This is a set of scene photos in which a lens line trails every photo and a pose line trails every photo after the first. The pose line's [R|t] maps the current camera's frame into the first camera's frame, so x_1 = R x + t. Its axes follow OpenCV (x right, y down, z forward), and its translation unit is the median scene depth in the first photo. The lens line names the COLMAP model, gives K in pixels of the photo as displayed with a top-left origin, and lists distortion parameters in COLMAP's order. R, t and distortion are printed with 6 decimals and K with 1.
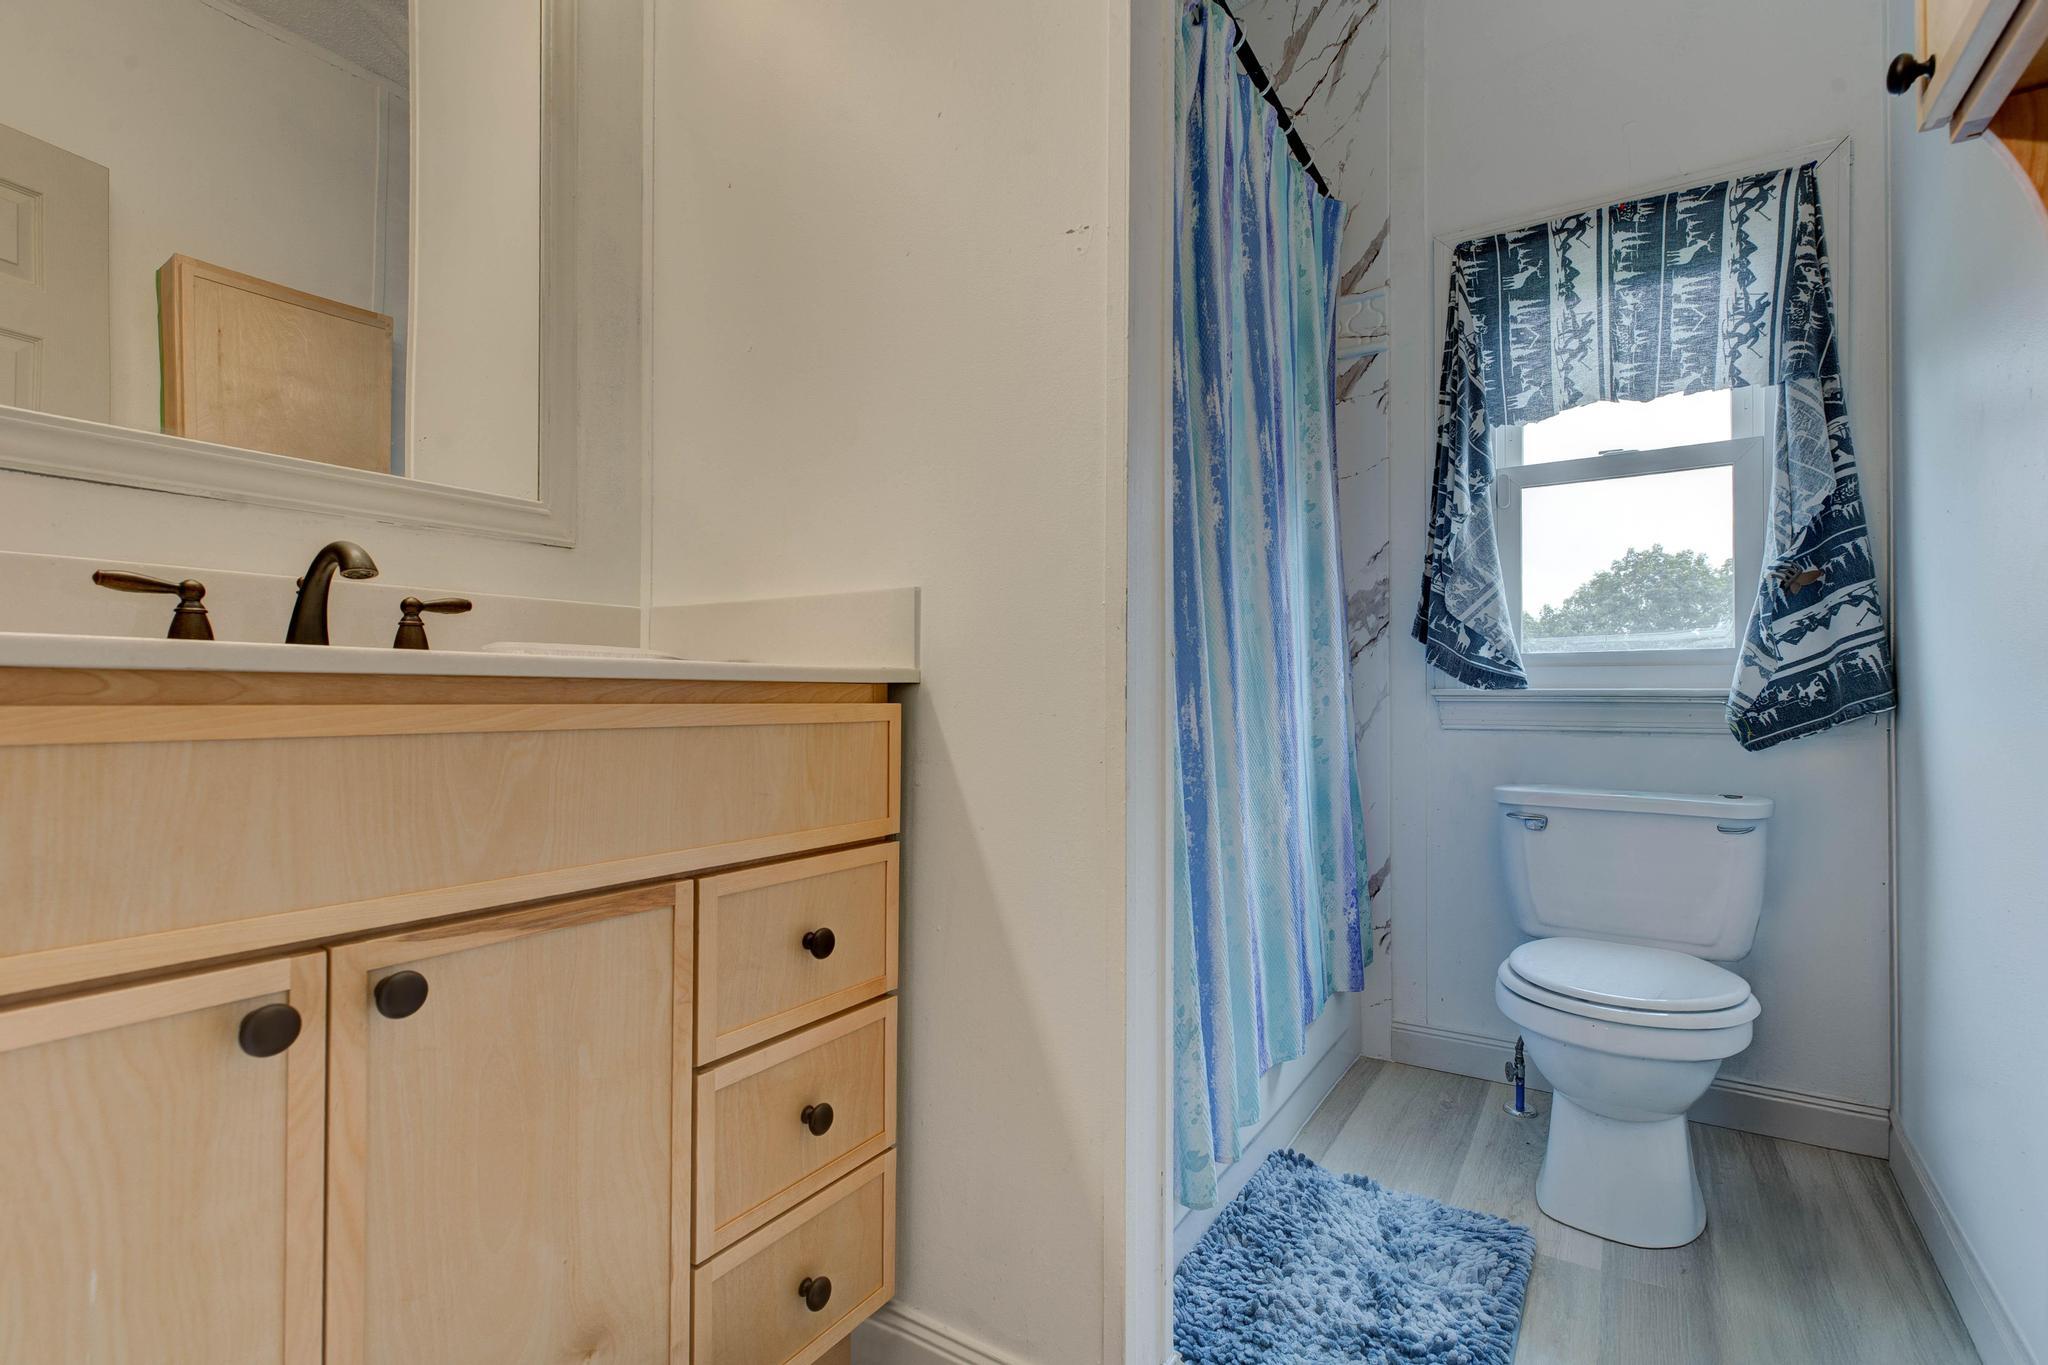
lens RADIAL K [[926.9, 0, 1033.8], [0, 926.9, 691.5], [0, 0, 1]] dist [0.001492, -0.000507]
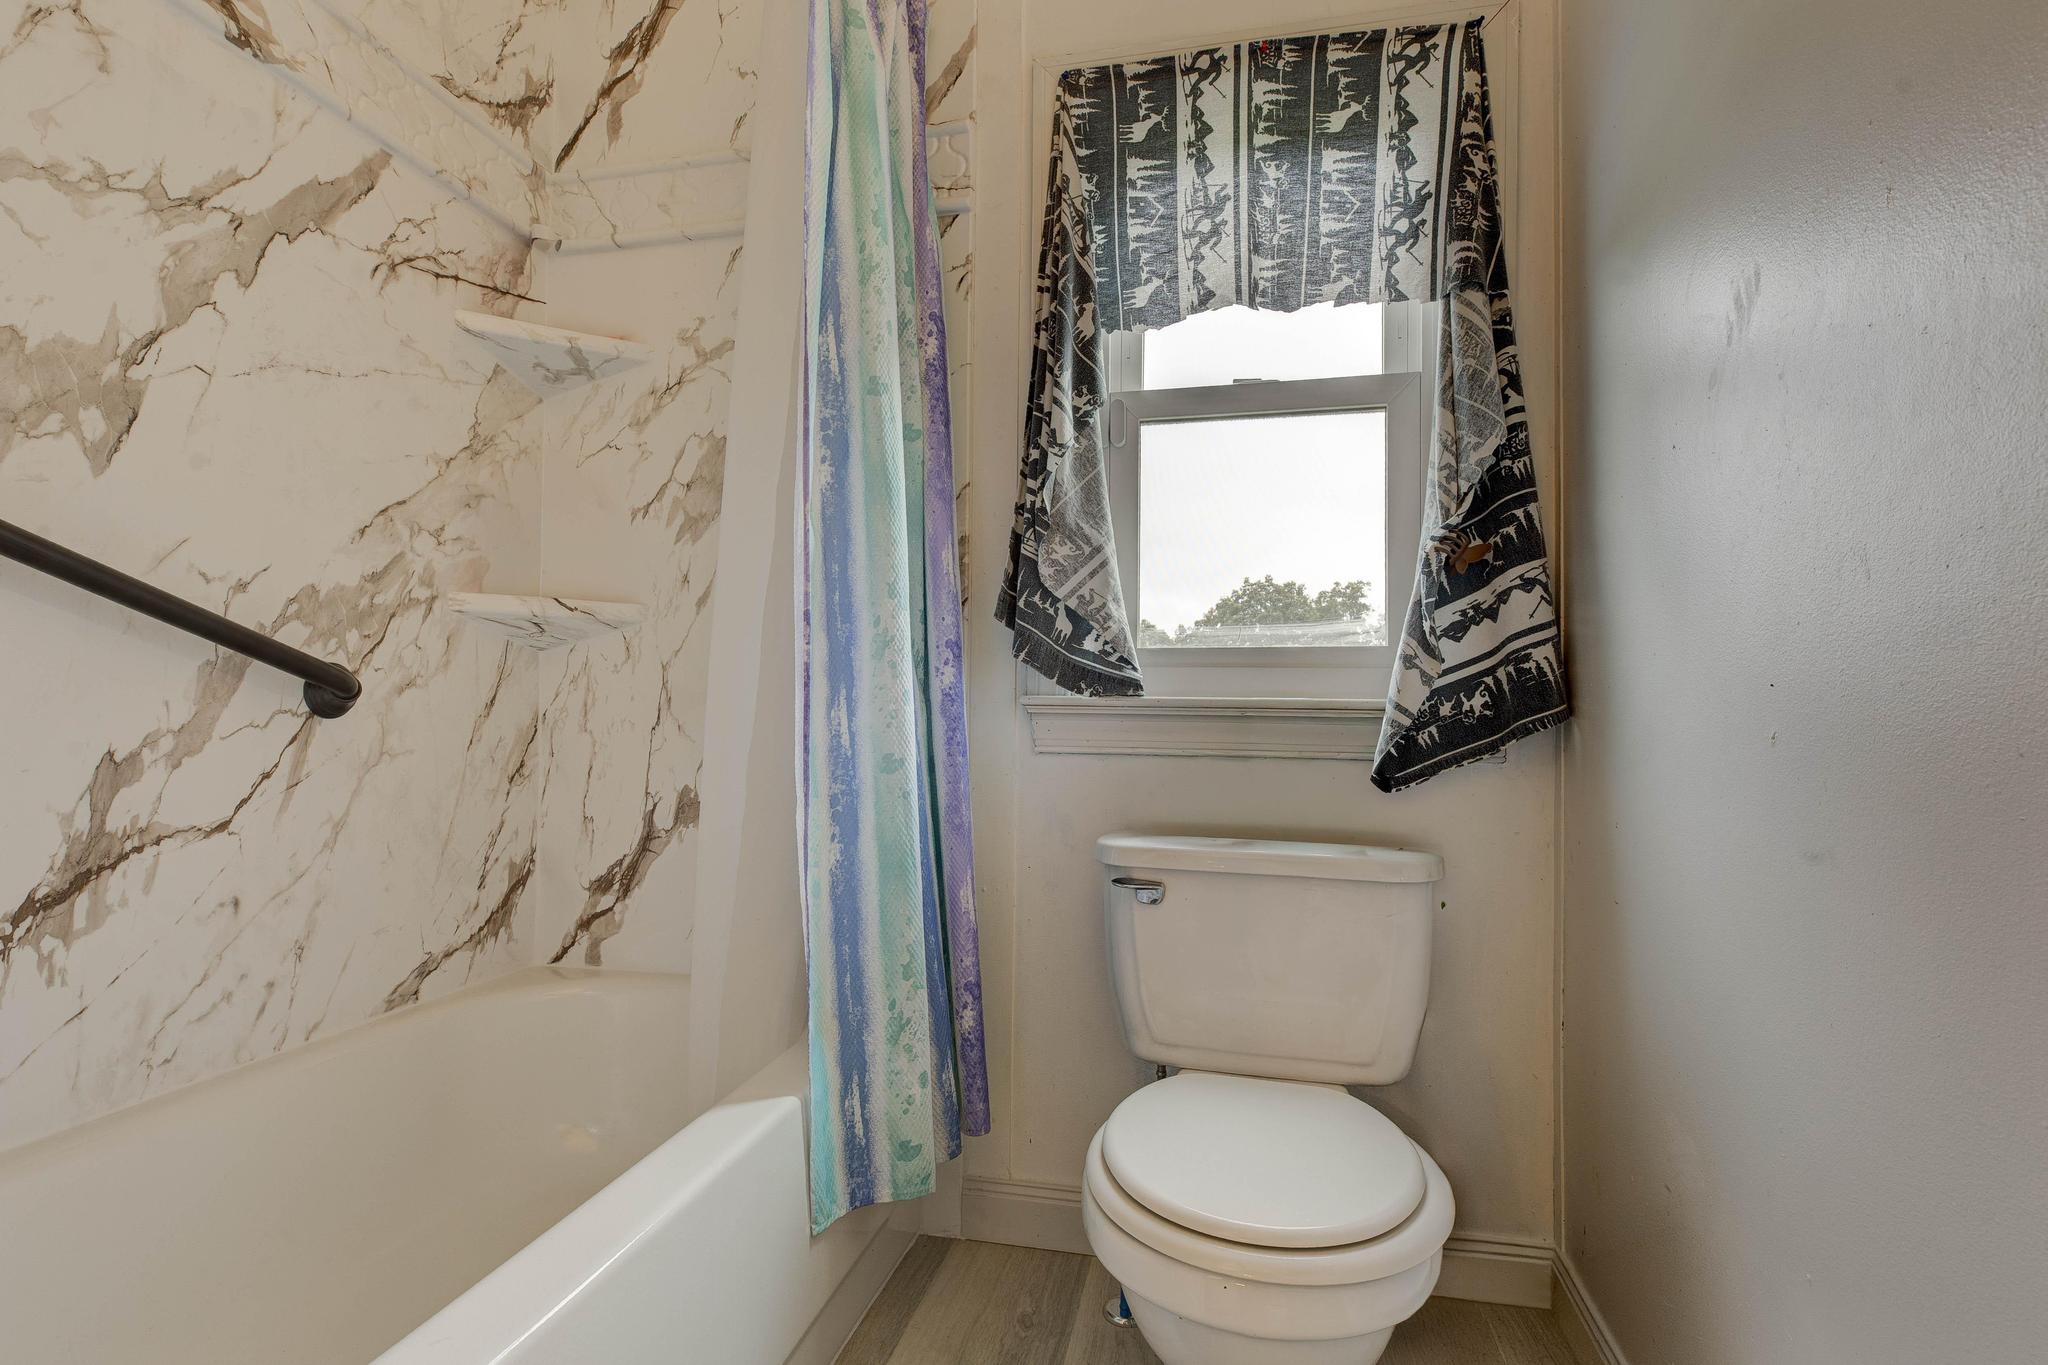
lens RADIAL K [[926.9, 0, 1021.8], [0, 926.9, 683.6], [0, 0, 1]] dist [0.001492, -0.000507]
pose [[0.947158, 0.014540, 0.320438, 0.232234], [-0.011247, 0.999863, -0.012125, -0.003235], [-0.320571, 0.007881, 0.947192, 0.383042]]
